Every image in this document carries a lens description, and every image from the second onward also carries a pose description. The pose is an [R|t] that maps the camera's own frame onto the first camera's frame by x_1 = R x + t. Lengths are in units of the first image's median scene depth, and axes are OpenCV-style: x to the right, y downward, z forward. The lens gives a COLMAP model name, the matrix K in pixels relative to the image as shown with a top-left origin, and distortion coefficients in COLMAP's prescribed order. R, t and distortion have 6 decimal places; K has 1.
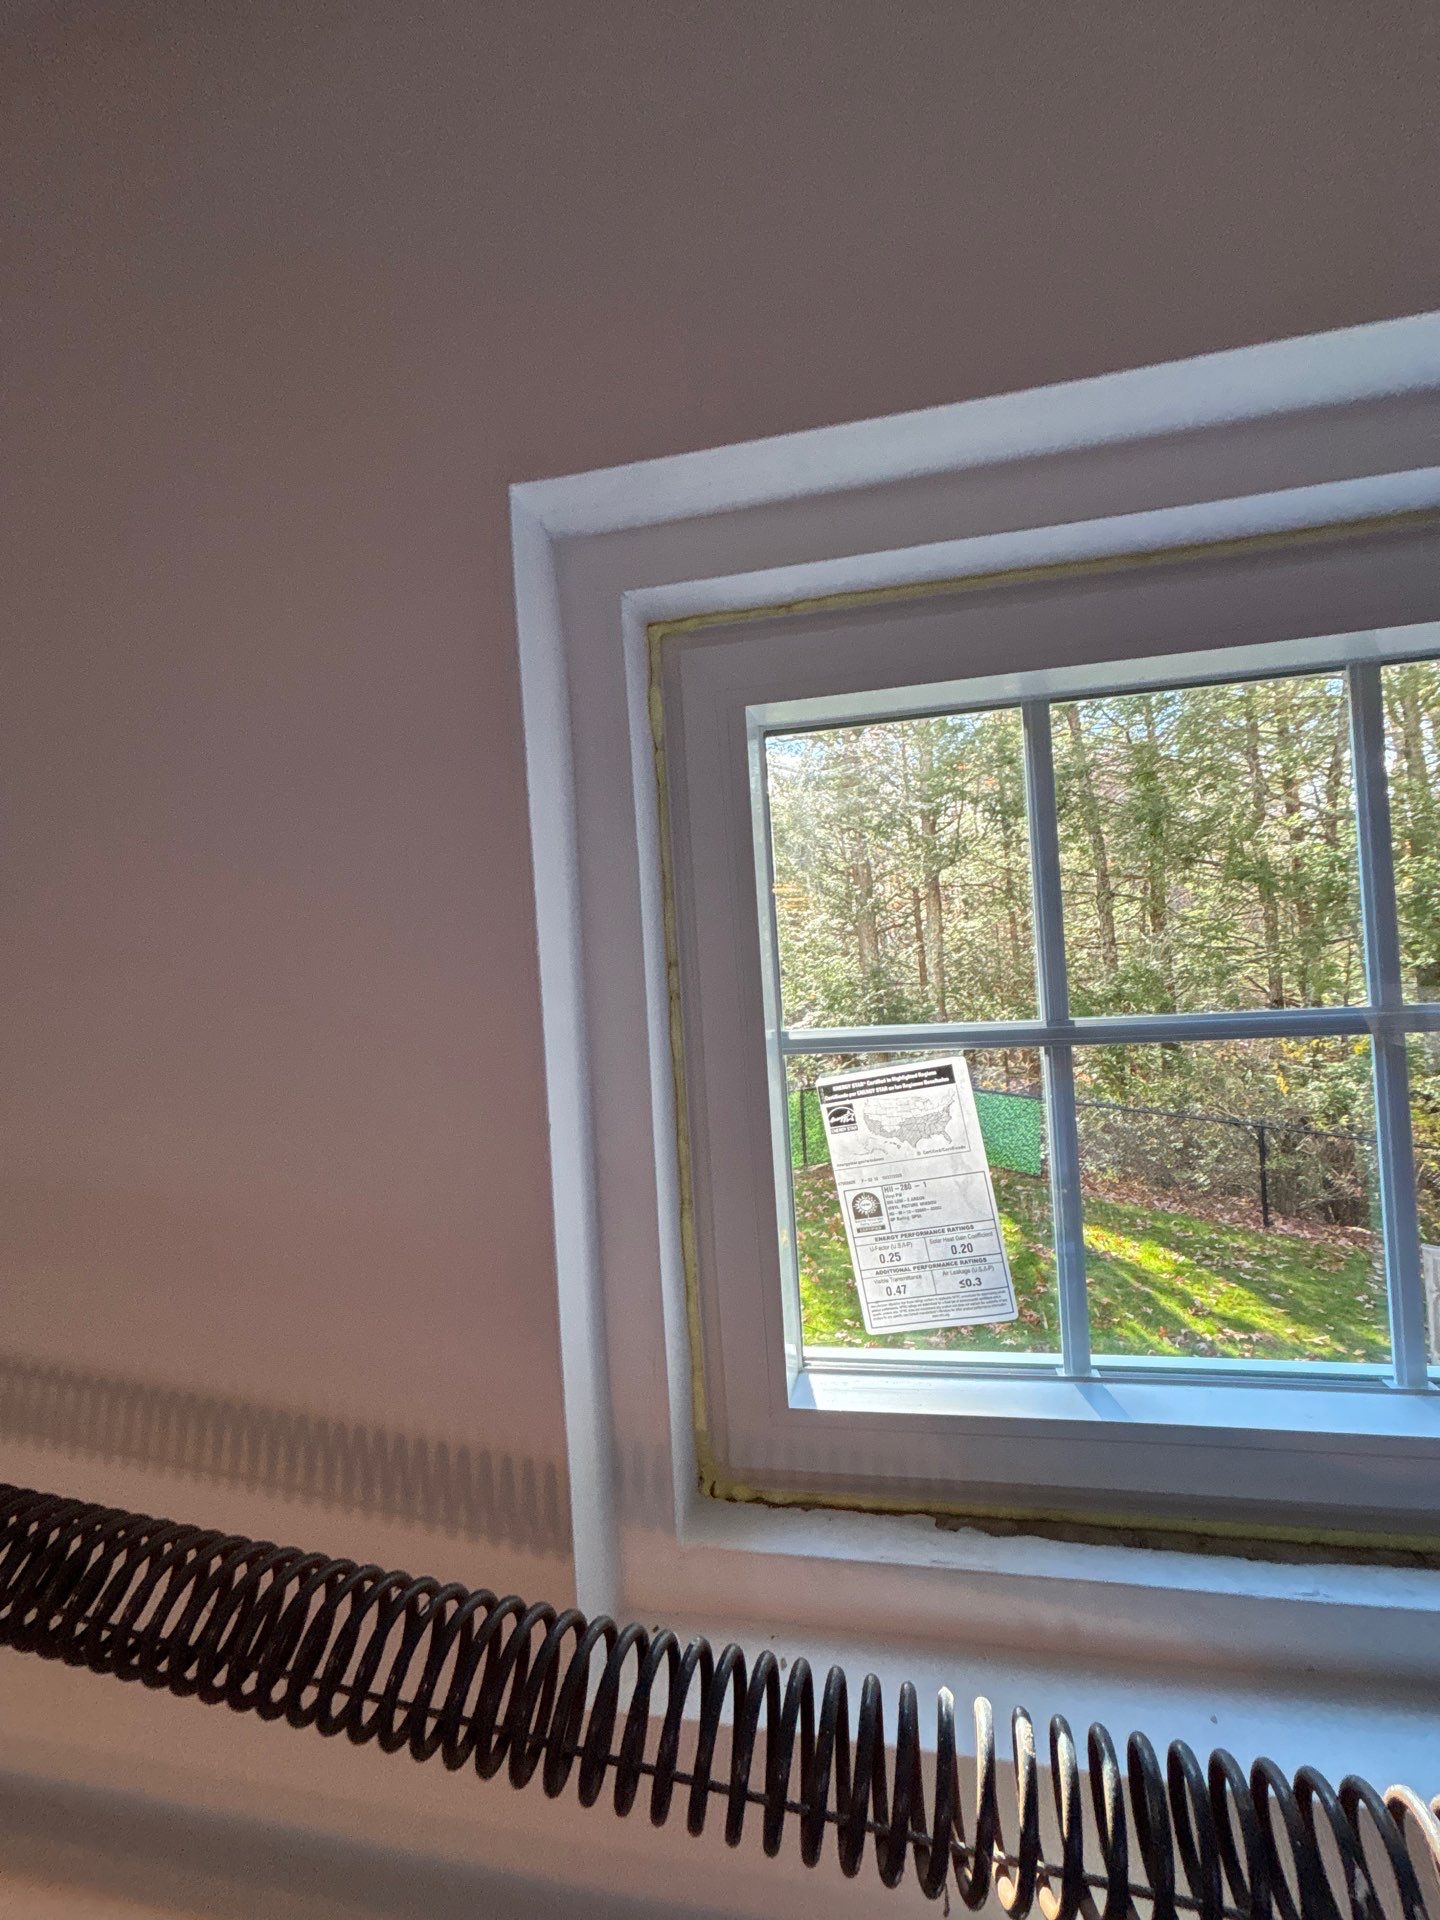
lens RADIAL K [[772.0, 0, 729.0], [0, 772.0, 951.6], [0, 0, 1]] dist [-0.000062, -0.000137]
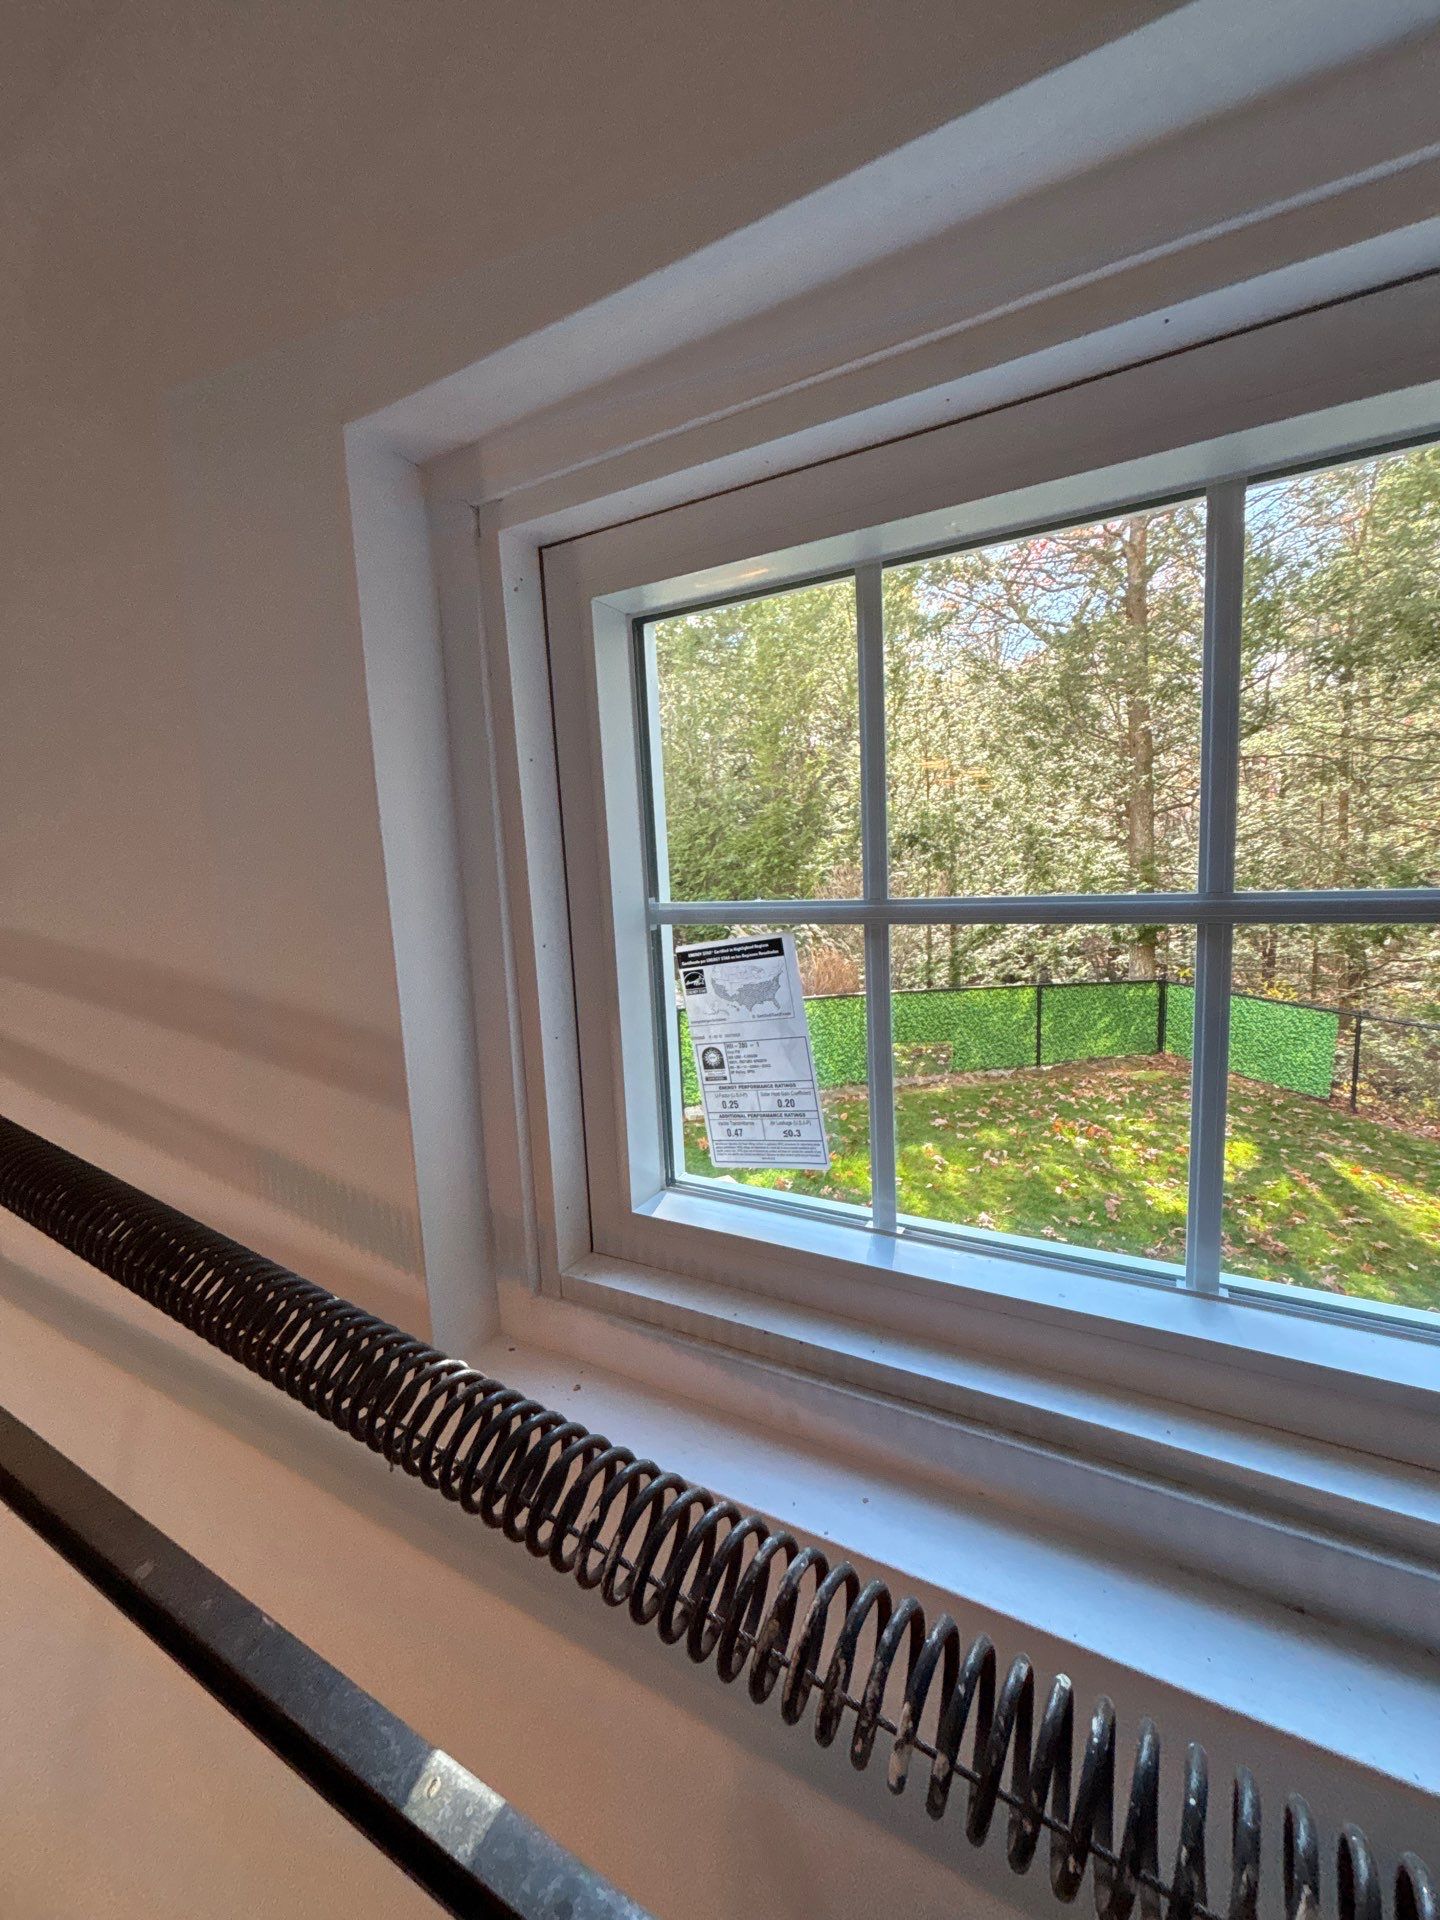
lens RADIAL K [[772.0, 0, 719.6], [0, 772.0, 960.3], [0, 0, 1]] dist [-0.000062, -0.000137]
pose [[0.948060, 0.054249, -0.313433, 0.536020], [-0.003832, 0.987226, 0.159278, 0.007026], [0.318070, -0.149804, 0.936157, -0.032245]]
